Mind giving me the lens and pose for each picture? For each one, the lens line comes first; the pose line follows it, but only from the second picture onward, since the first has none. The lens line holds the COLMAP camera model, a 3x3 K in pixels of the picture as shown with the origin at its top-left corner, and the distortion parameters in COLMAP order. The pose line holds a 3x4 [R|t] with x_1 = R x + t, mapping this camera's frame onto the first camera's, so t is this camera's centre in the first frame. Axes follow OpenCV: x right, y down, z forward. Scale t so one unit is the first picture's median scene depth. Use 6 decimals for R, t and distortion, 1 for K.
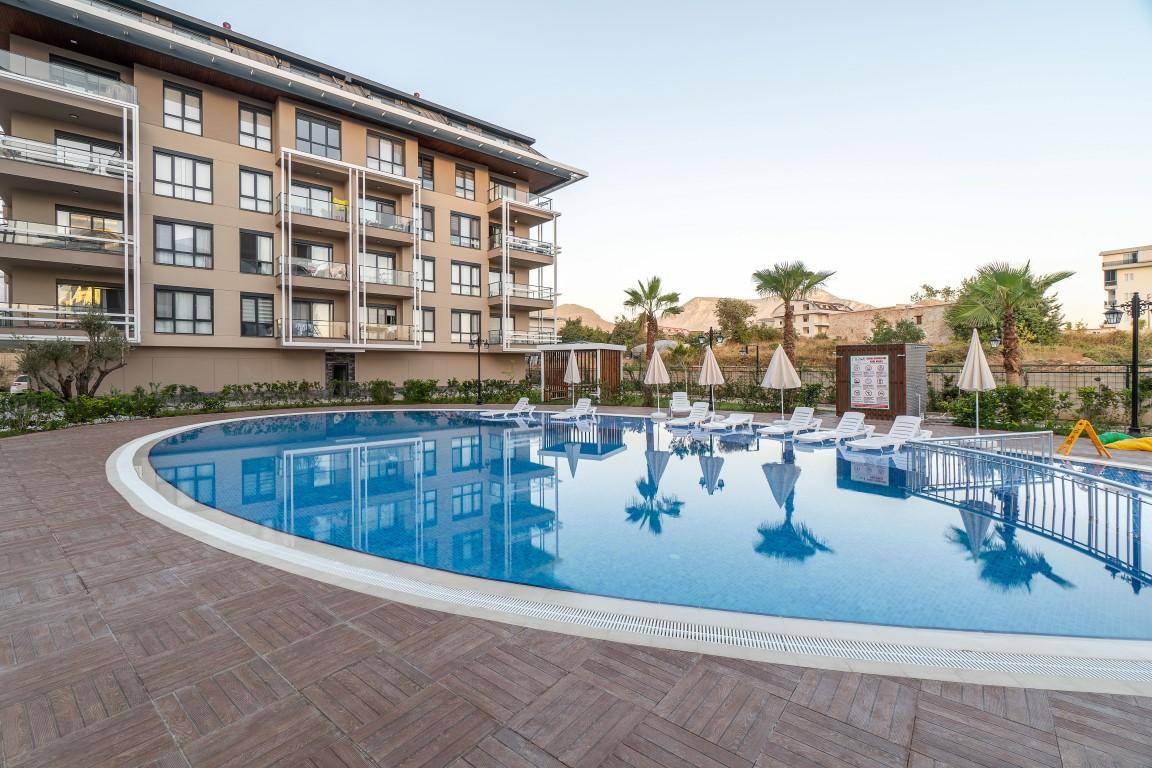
lens RADIAL K [[490.2, 0, 575.6], [0, 490.2, 369.6], [0, 0, 1]] dist [0.000458, 0.000058]
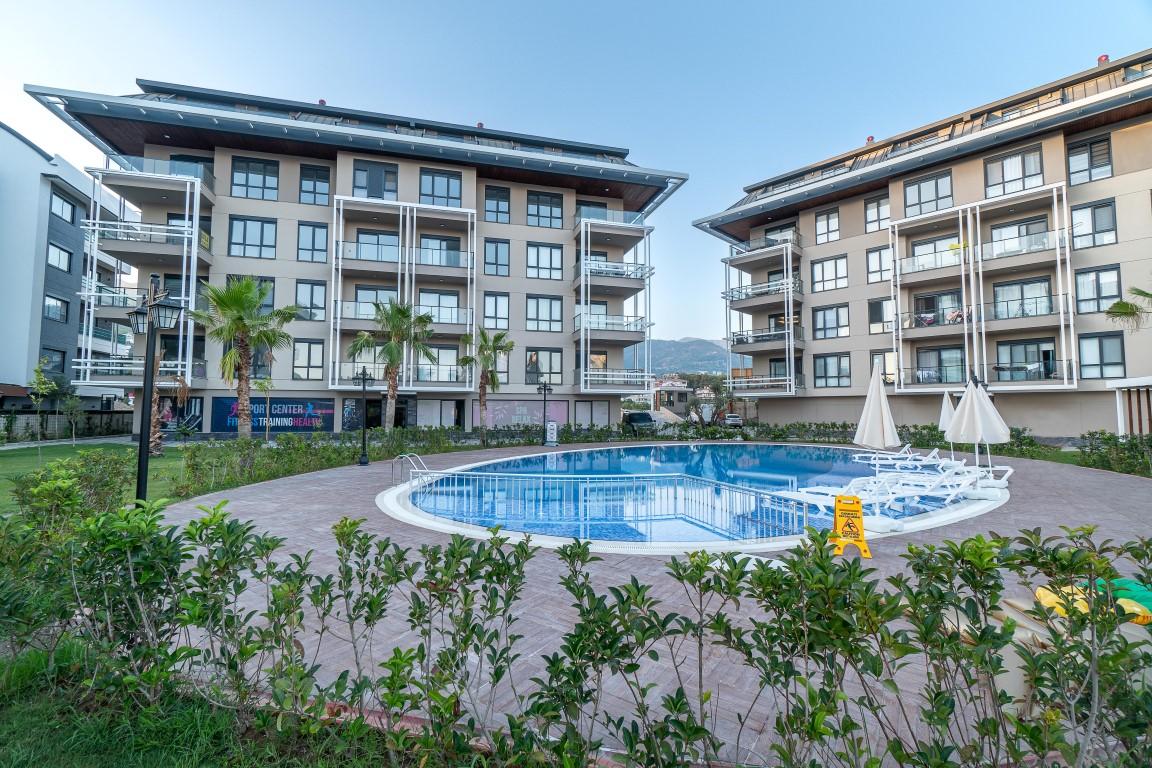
lens RADIAL K [[506.2, 0, 576.0], [0, 506.2, 384.0], [0, 0, 1]] dist [-0.013776, 0.000039]
pose [[0.912813, -0.014238, -0.408129, 0.207504], [-0.008915, 0.998459, -0.054771, -0.004062], [0.408280, 0.053634, 0.911280, 0.180145]]
